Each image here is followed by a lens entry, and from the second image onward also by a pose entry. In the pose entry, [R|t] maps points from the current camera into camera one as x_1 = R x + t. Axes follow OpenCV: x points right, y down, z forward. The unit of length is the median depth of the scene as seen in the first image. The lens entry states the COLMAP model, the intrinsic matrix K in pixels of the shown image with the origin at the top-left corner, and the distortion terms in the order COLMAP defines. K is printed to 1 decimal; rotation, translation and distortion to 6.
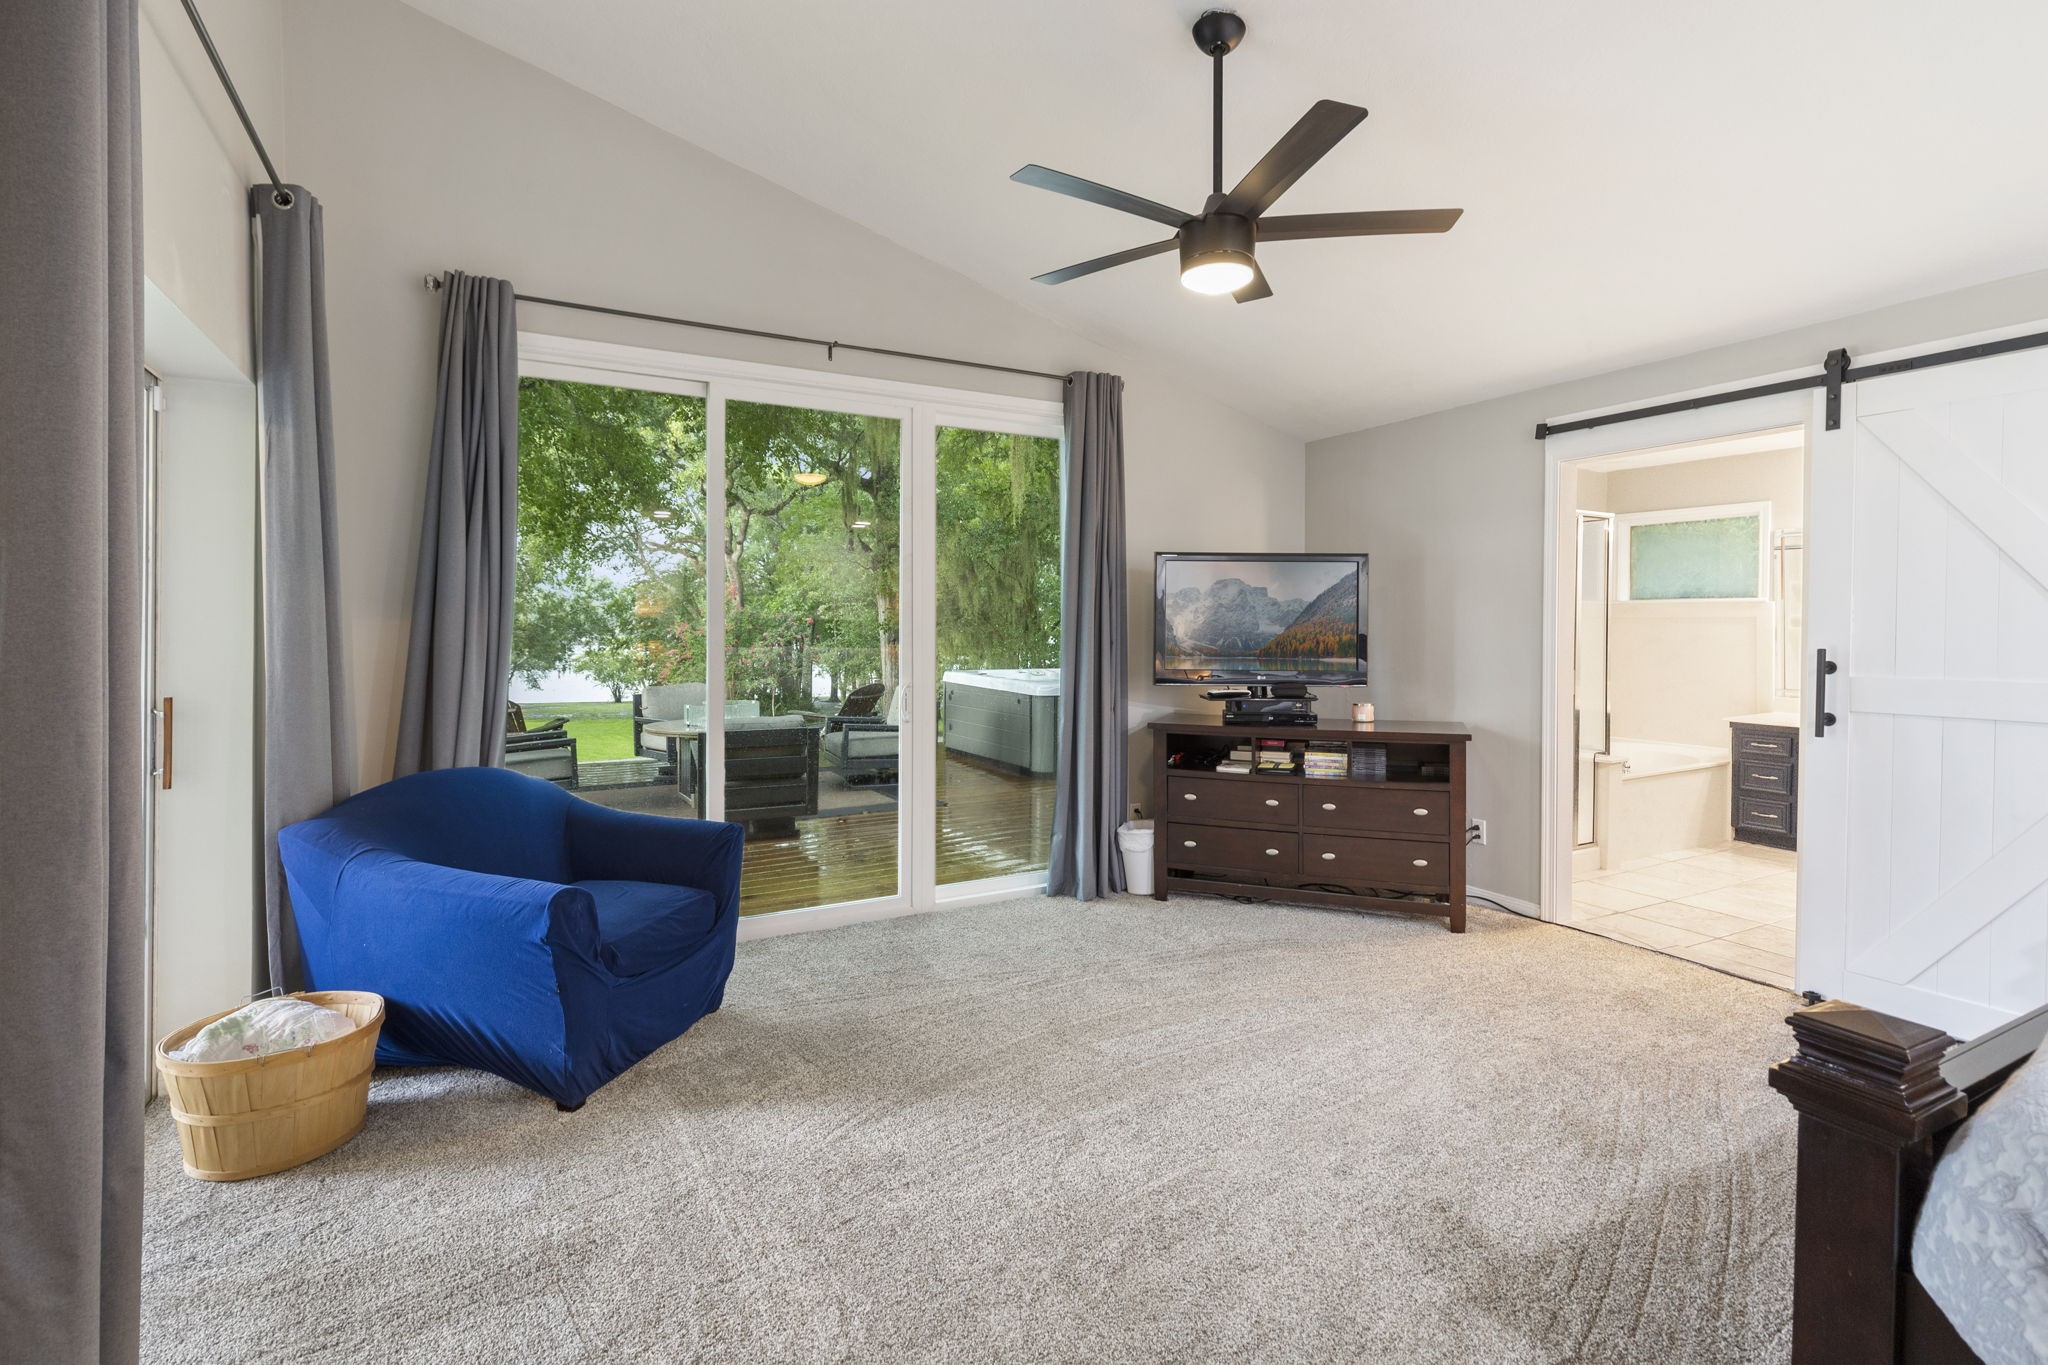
lens RADIAL K [[947.9, 0, 1029.6], [0, 947.9, 627.2], [0, 0, 1]] dist [0.007214, -0.000035]
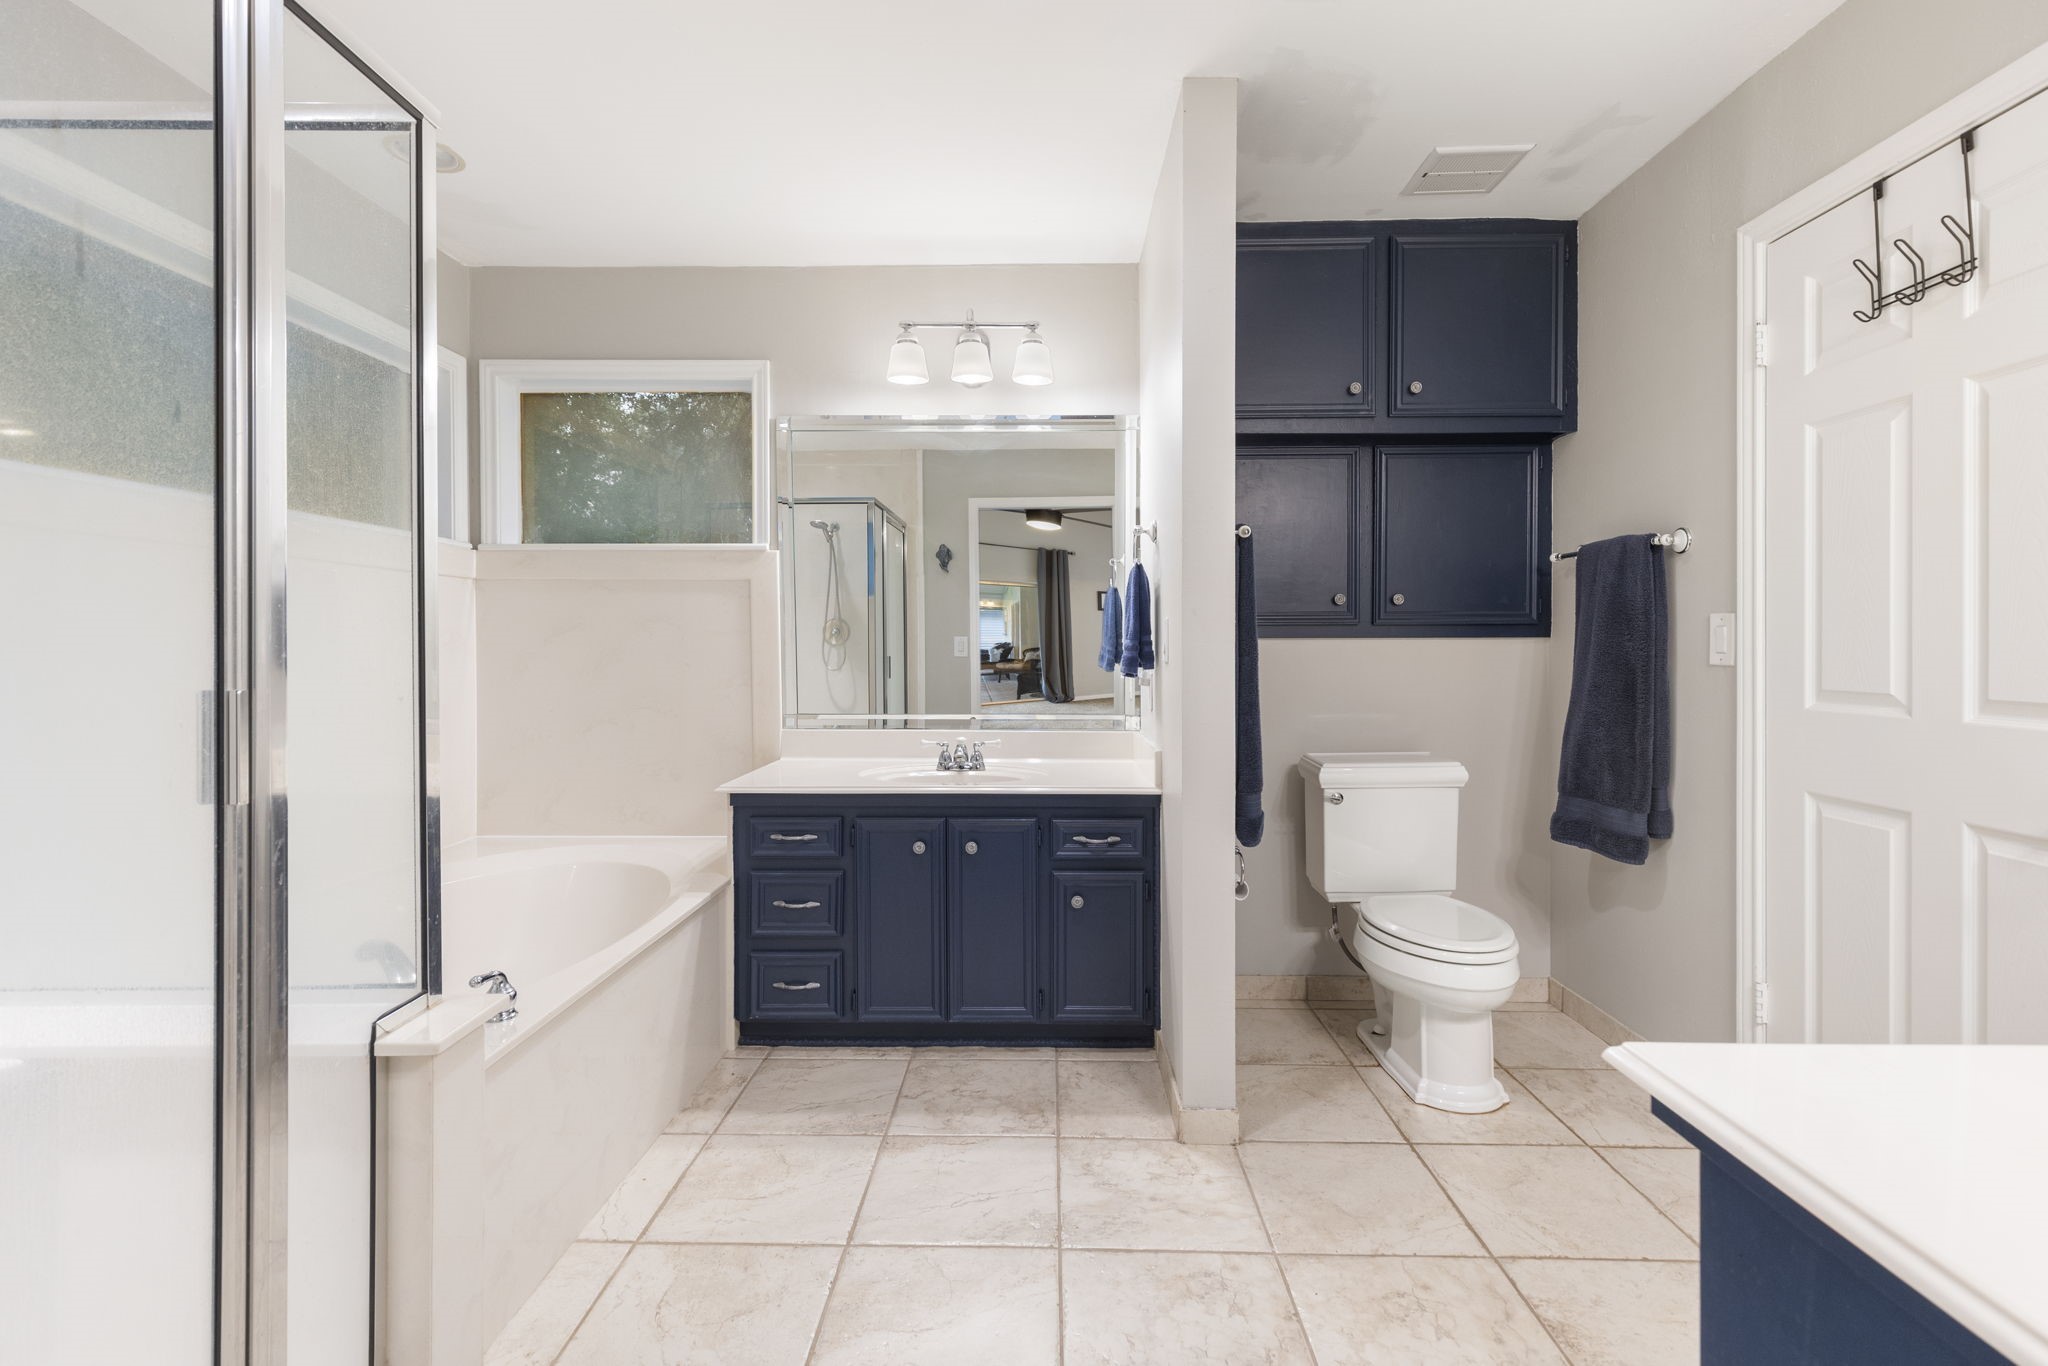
lens RADIAL K [[942.3, 0, 1020.5], [0, 942.3, 663.7], [0, 0, 1]] dist [0.010613, -0.000259]
pose [[0.510185, -0.015949, 0.859917, 0.415605], [0.008819, 0.999872, 0.013312, 0.032360], [-0.860020, 0.000792, 0.510260, 0.644713]]
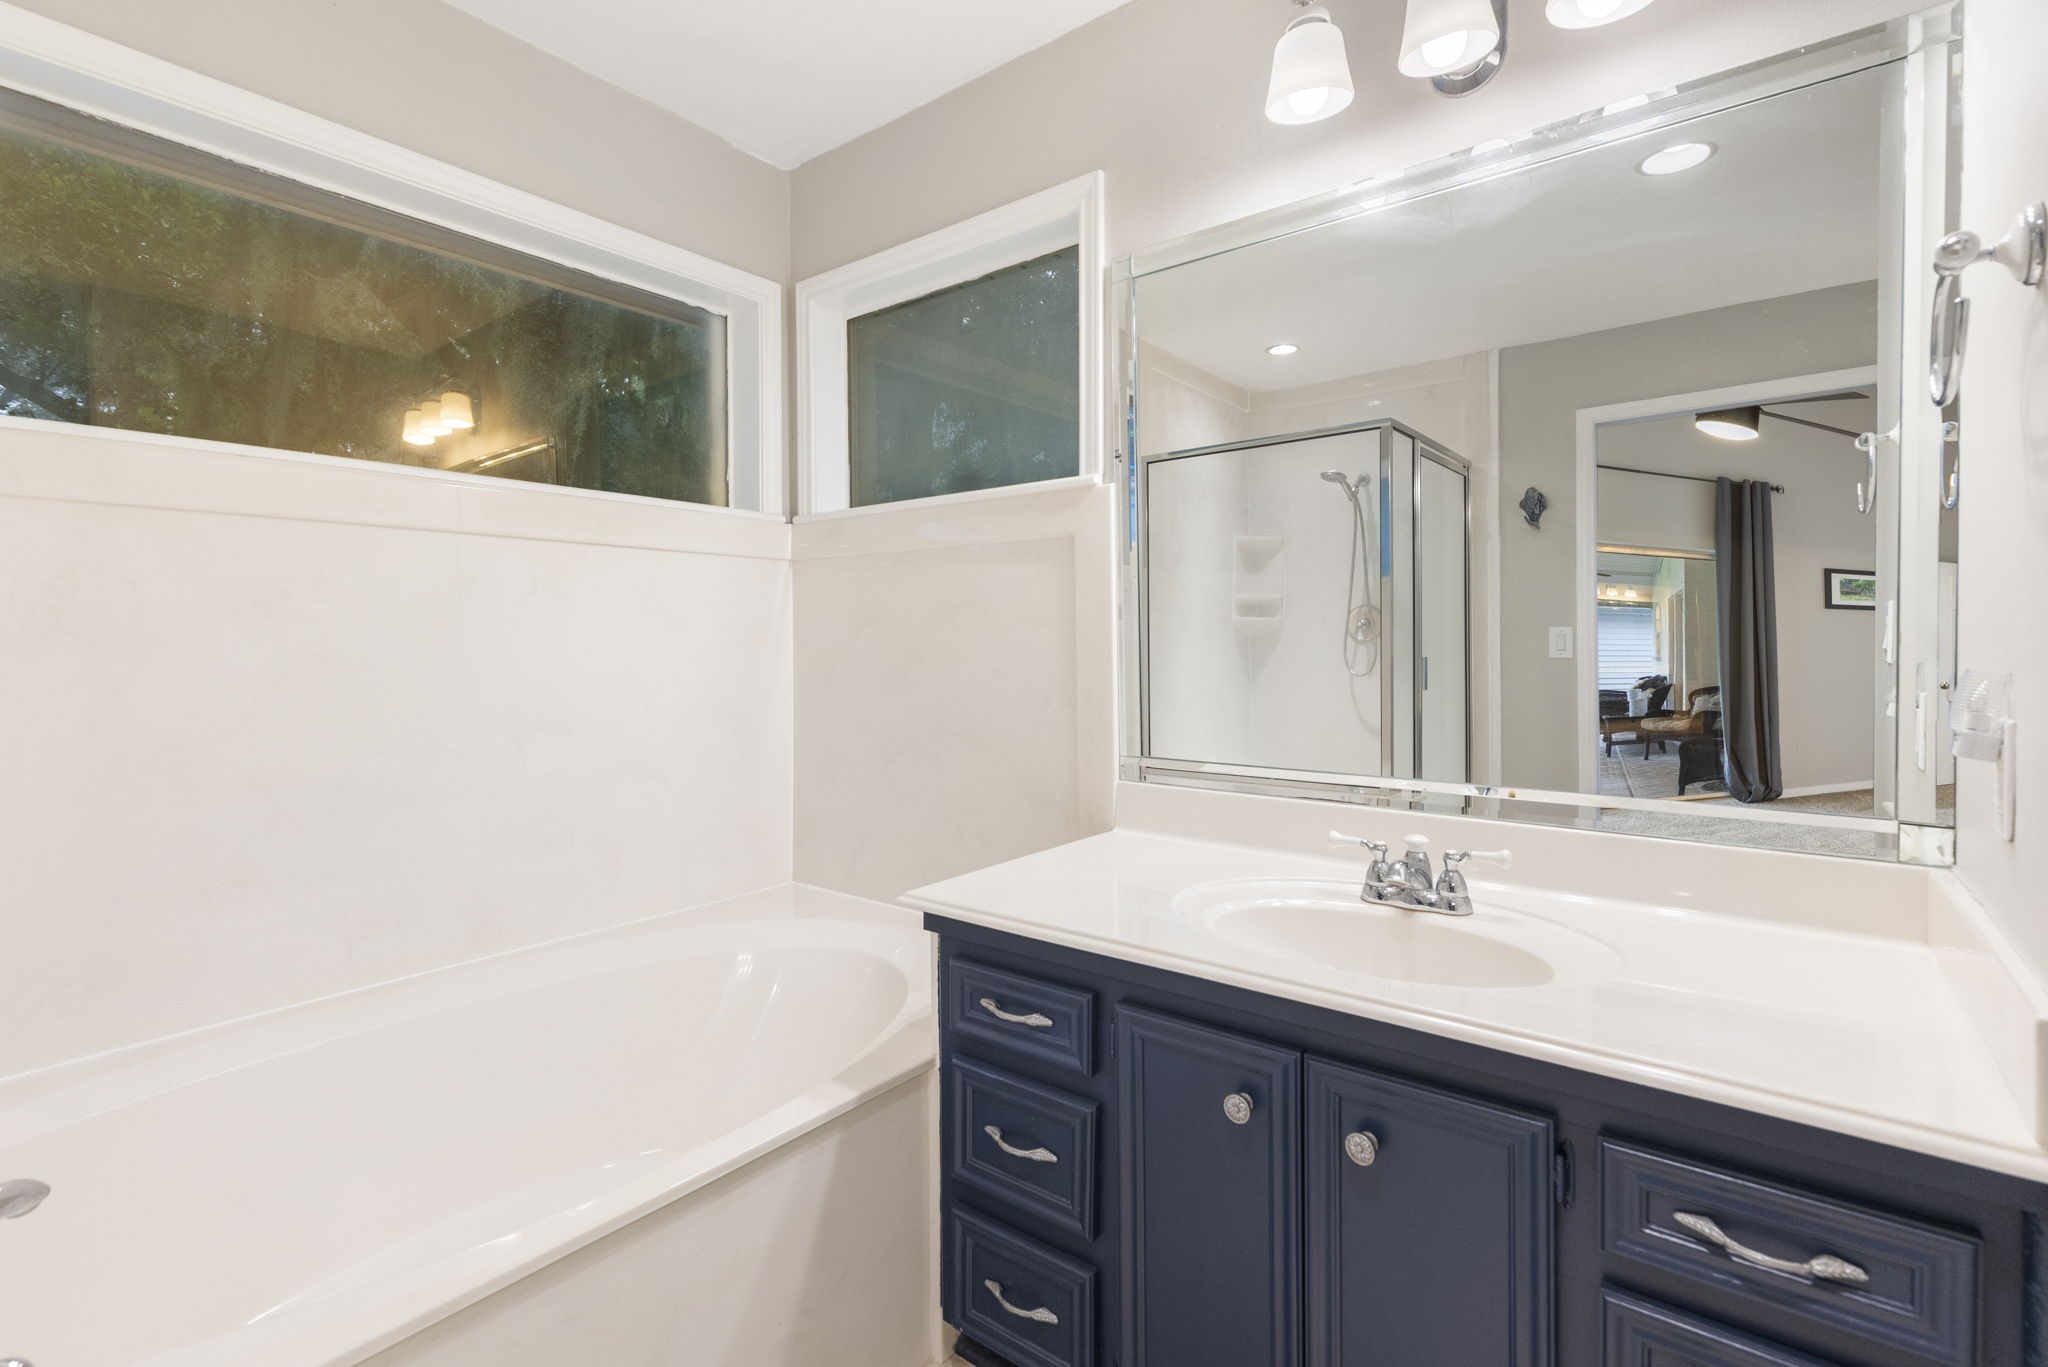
lens RADIAL K [[942.3, 0, 1020.5], [0, 942.3, 664.2], [0, 0, 1]] dist [0.010613, -0.000259]
pose [[0.924694, -0.011777, 0.380530, 0.662416], [0.008280, 0.999907, 0.010824, 0.031965], [-0.380622, -0.006858, 0.924705, 0.753671]]
